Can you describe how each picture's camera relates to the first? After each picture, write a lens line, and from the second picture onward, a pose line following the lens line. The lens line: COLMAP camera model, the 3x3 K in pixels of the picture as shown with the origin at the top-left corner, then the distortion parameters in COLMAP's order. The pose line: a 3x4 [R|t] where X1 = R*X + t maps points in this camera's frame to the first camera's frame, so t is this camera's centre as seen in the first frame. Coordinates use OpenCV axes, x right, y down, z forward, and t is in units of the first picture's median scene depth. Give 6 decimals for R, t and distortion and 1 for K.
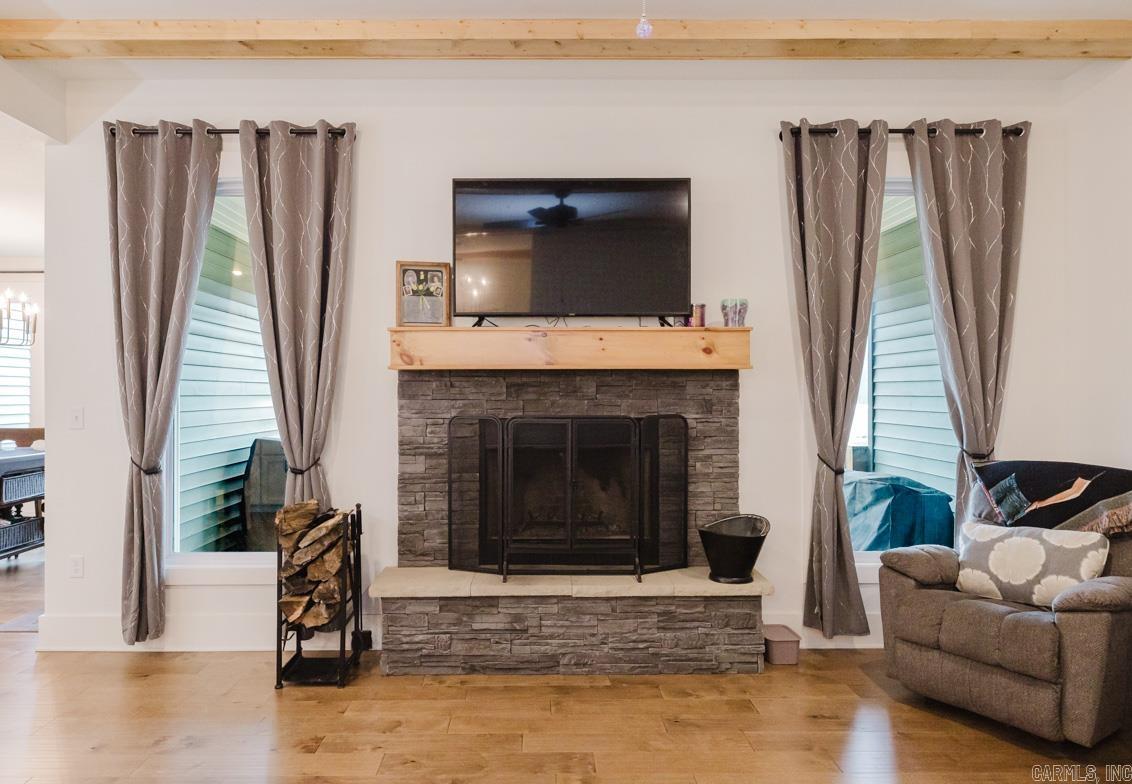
lens RADIAL K [[744.9, 0, 547.1], [0, 744.9, 392.9], [0, 0, 1]] dist [-0.011200, 0.010649]
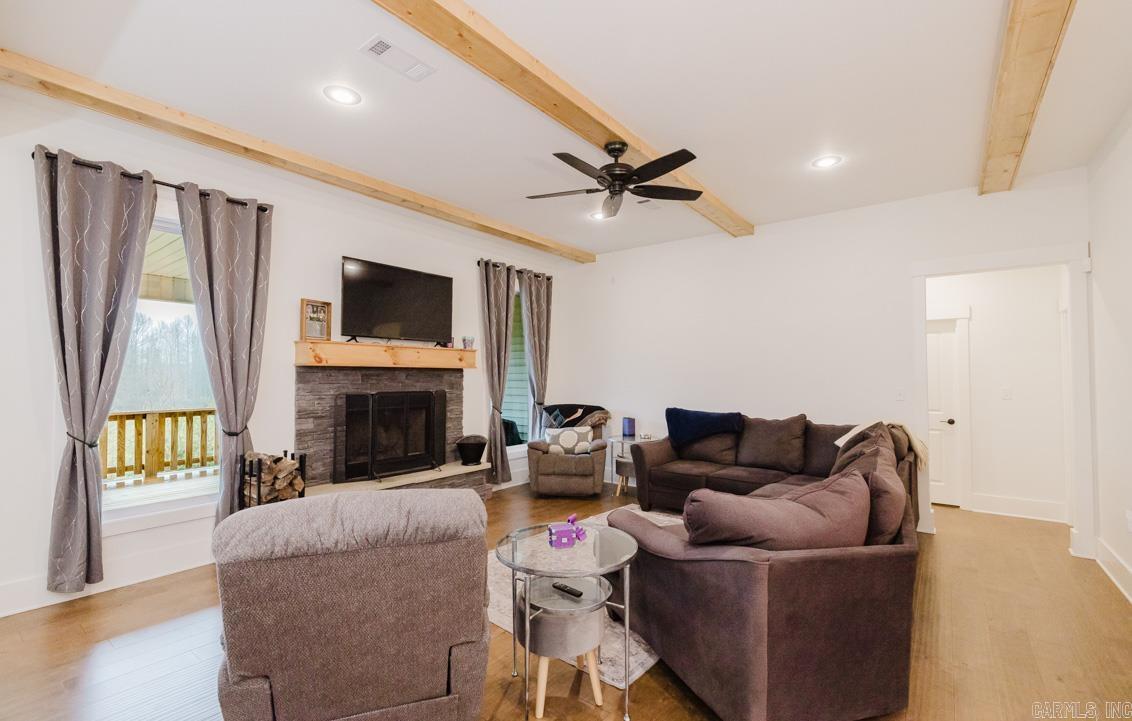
lens RADIAL K [[489.1, 0, 568.7], [0, 489.1, 364.7], [0, 0, 1]] dist [0.000203, -0.000364]
pose [[0.612127, 0.021073, 0.790479, -0.689337], [0.001202, 0.999619, -0.027579, -0.002842], [-0.790759, 0.017832, 0.611868, -0.106571]]
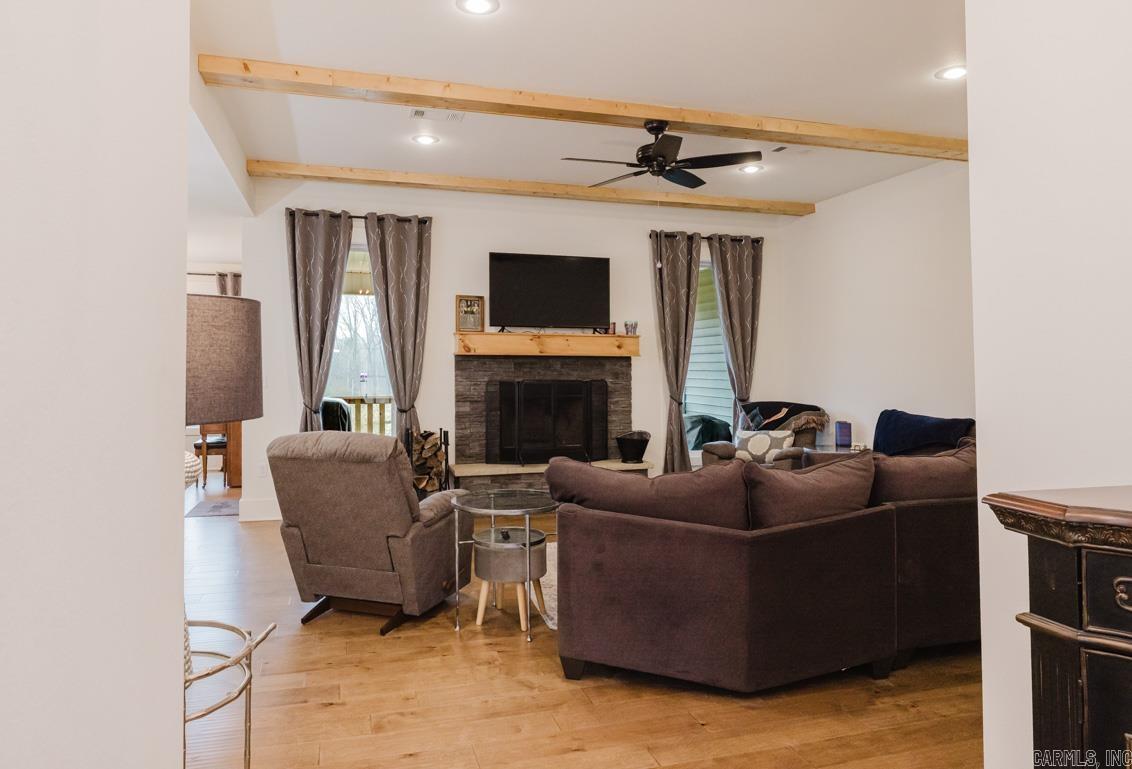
lens RADIAL K [[716.7, 0, 544.9], [0, 716.7, 363.3], [0, 0, 1]] dist [0.001457, -0.001508]
pose [[0.962003, 0.007249, 0.272942, -0.475450], [-0.005373, 0.999957, -0.007619, 0.001932], [-0.272985, 0.005864, 0.962000, -0.741234]]
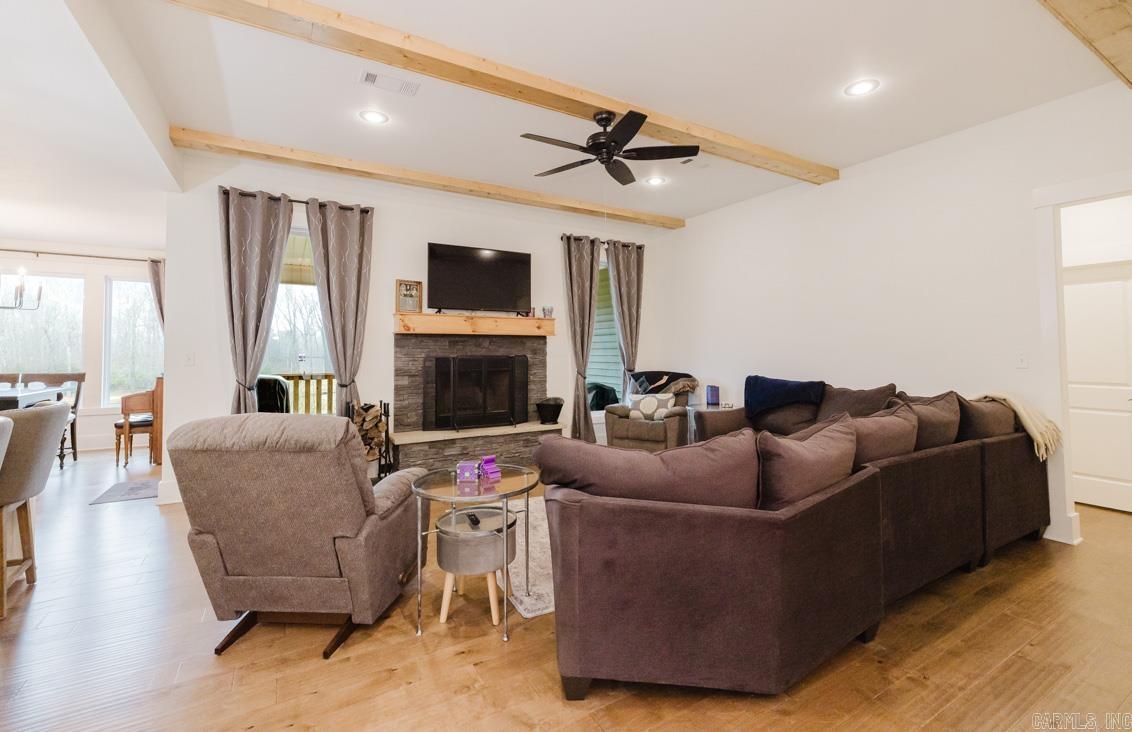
lens RADIAL K [[490.0, 0, 573.1], [0, 490.0, 333.6], [0, 0, 1]] dist [0.002206, -0.001081]
pose [[0.860466, 0.017885, 0.509194, -0.467967], [0.001568, 0.999286, -0.037749, 0.020471], [-0.509506, 0.033280, 0.859823, -0.378894]]
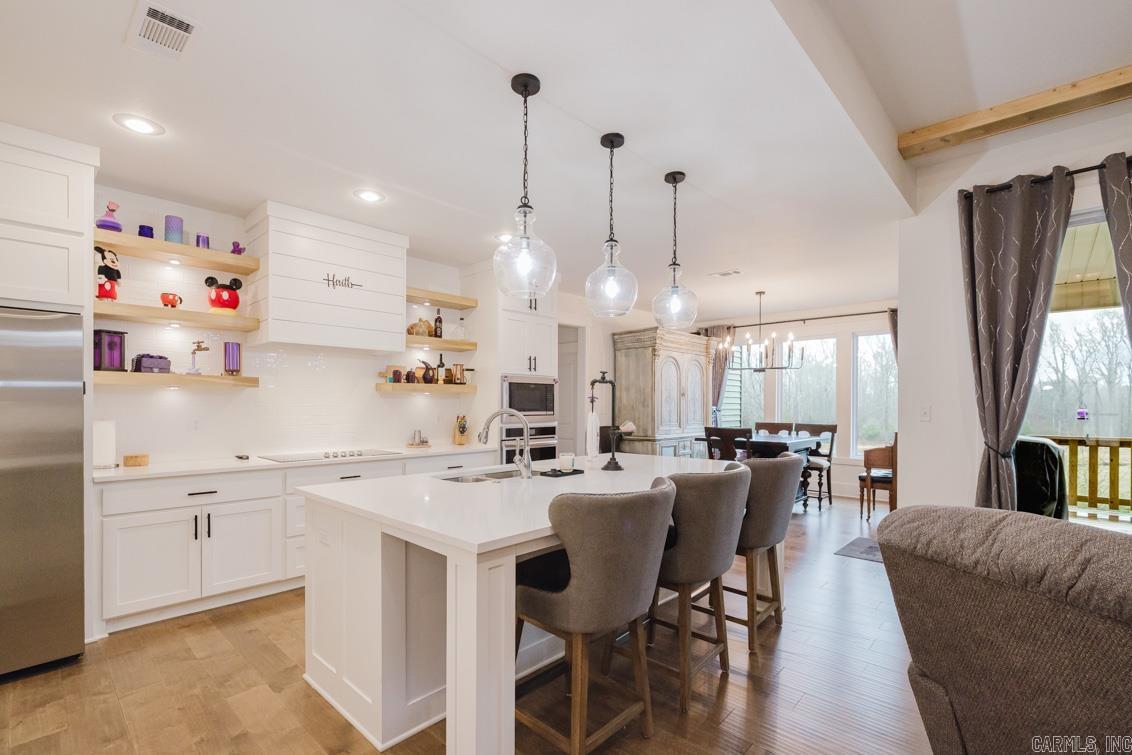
lens RADIAL K [[509.6, 0, 570.3], [0, 509.6, 414.0], [0, 0, 1]] dist [-0.007649, 0.001348]
pose [[0.729256, 0.014834, -0.684080, -0.481591], [-0.005358, 0.999858, 0.015970, 0.023801], [0.684219, -0.007981, 0.729233, -0.139406]]
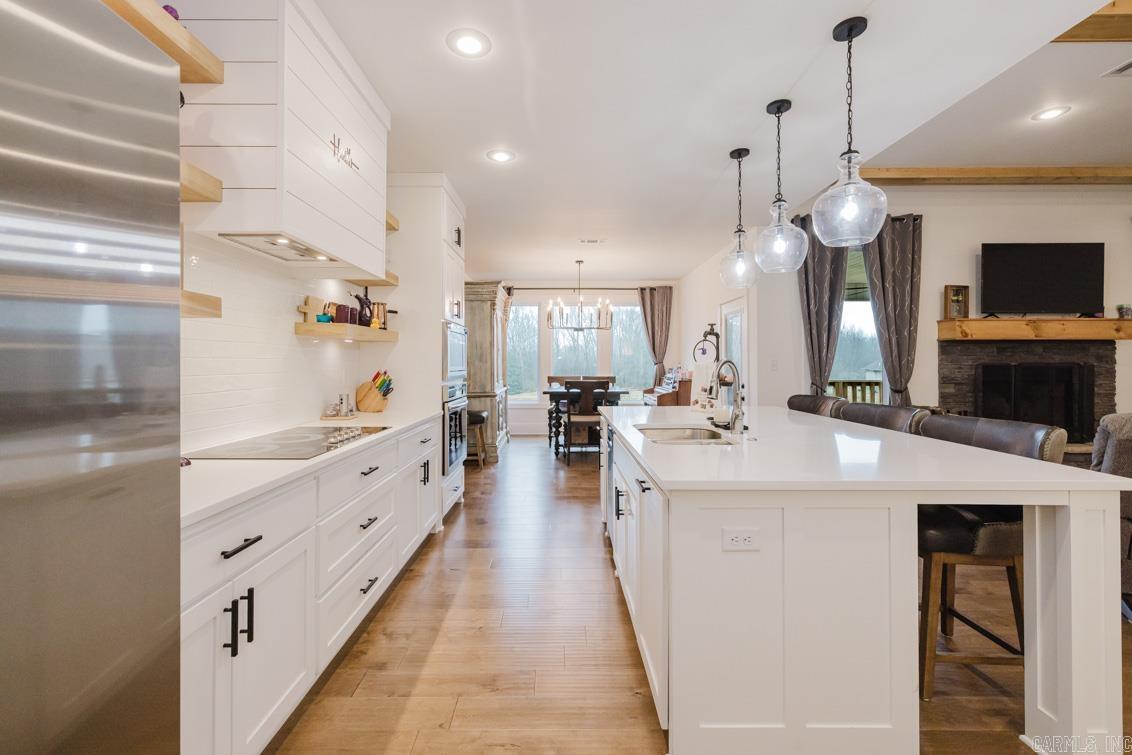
lens RADIAL K [[481.8, 0, 558.2], [0, 481.8, 361.4], [0, 0, 1]] dist [-0.000619, 0.000861]
pose [[0.999935, 0.000205, -0.011381, -1.222217], [-0.000290, 0.999972, -0.007510, 0.035383], [0.011379, 0.007513, 0.999907, -0.289060]]
